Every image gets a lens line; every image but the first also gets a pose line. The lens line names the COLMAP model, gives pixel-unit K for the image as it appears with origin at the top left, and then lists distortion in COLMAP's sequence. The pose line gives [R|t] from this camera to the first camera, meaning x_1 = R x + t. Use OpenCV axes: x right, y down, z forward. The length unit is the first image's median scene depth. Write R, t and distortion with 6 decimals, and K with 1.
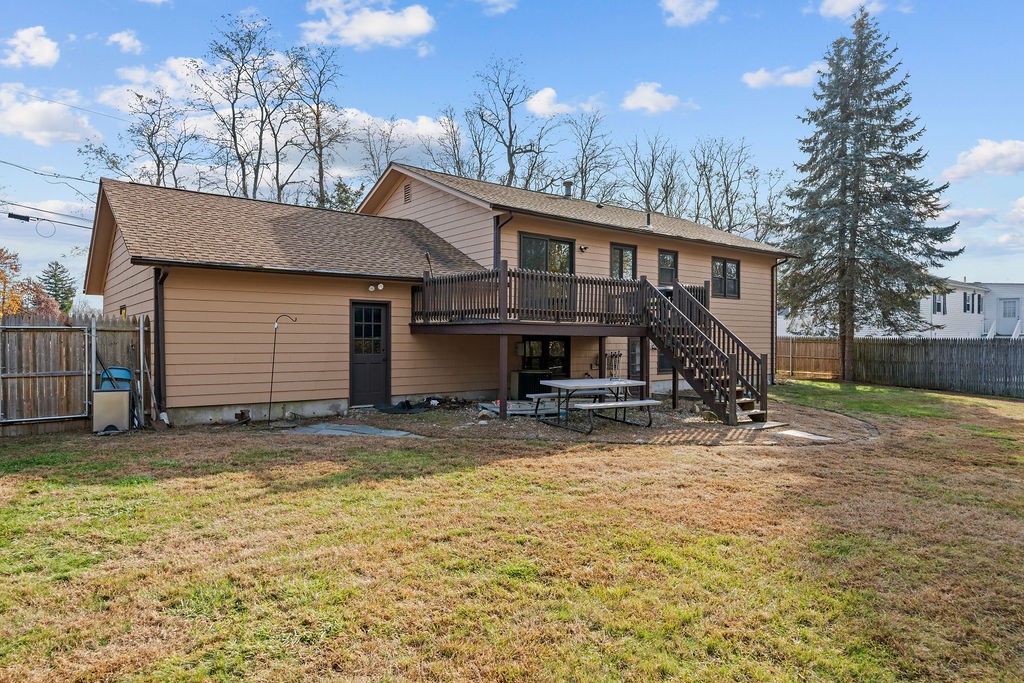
lens RADIAL K [[634.3, 0, 512.5], [0, 634.3, 342.3], [0, 0, 1]] dist [0.004358, 0.000328]
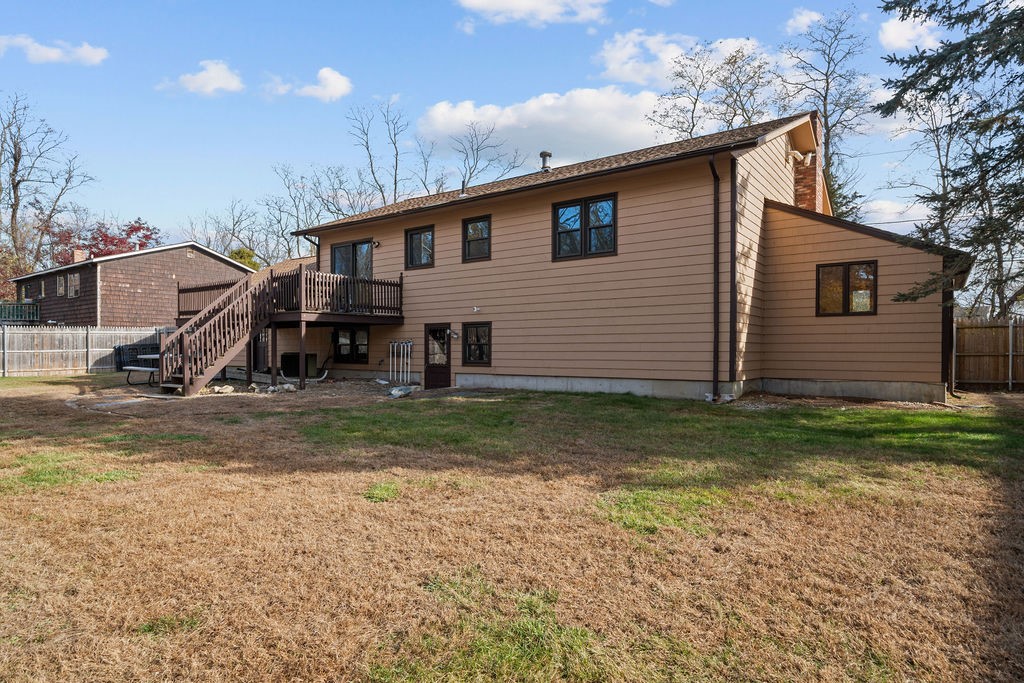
lens RADIAL K [[572.8, 0, 516.3], [0, 572.8, 352.7], [0, 0, 1]] dist [0.000527, -0.000550]
pose [[0.275533, -0.012725, -0.961207, 1.211507], [-0.013739, 0.999758, -0.017174, 0.054570], [0.961194, 0.017938, 0.275291, 1.048797]]
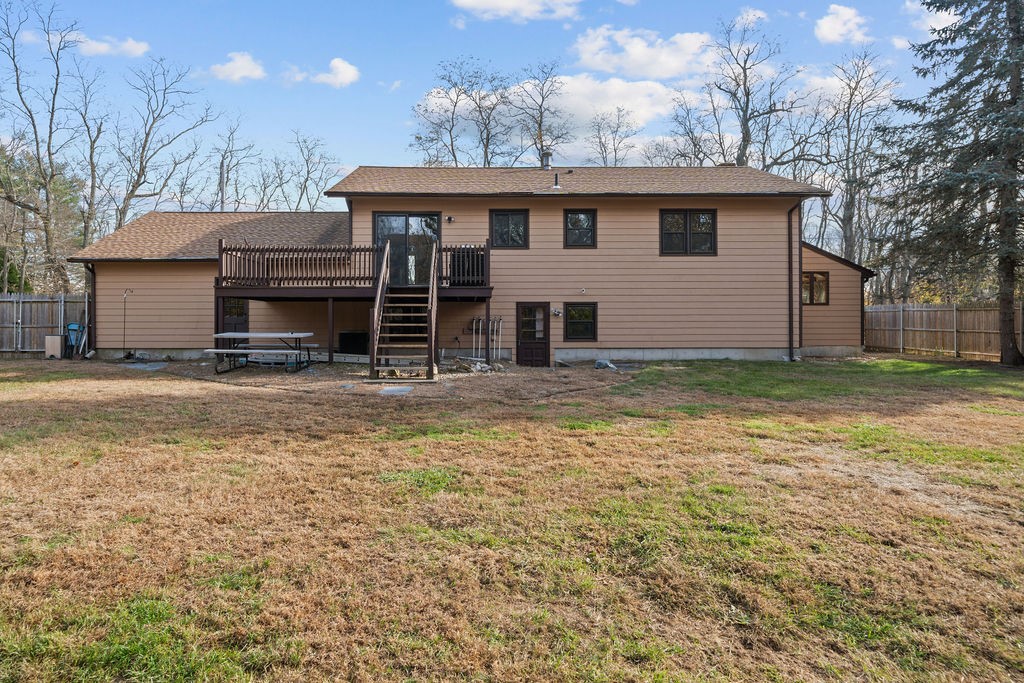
lens RADIAL K [[572.8, 0, 513.9], [0, 572.8, 331.1], [0, 0, 1]] dist [0.000527, -0.000550]
pose [[0.785584, -0.011118, -0.618655, 0.854001], [0.002090, 0.999881, -0.015316, 0.058466], [0.618752, 0.010739, 0.785513, 0.345302]]
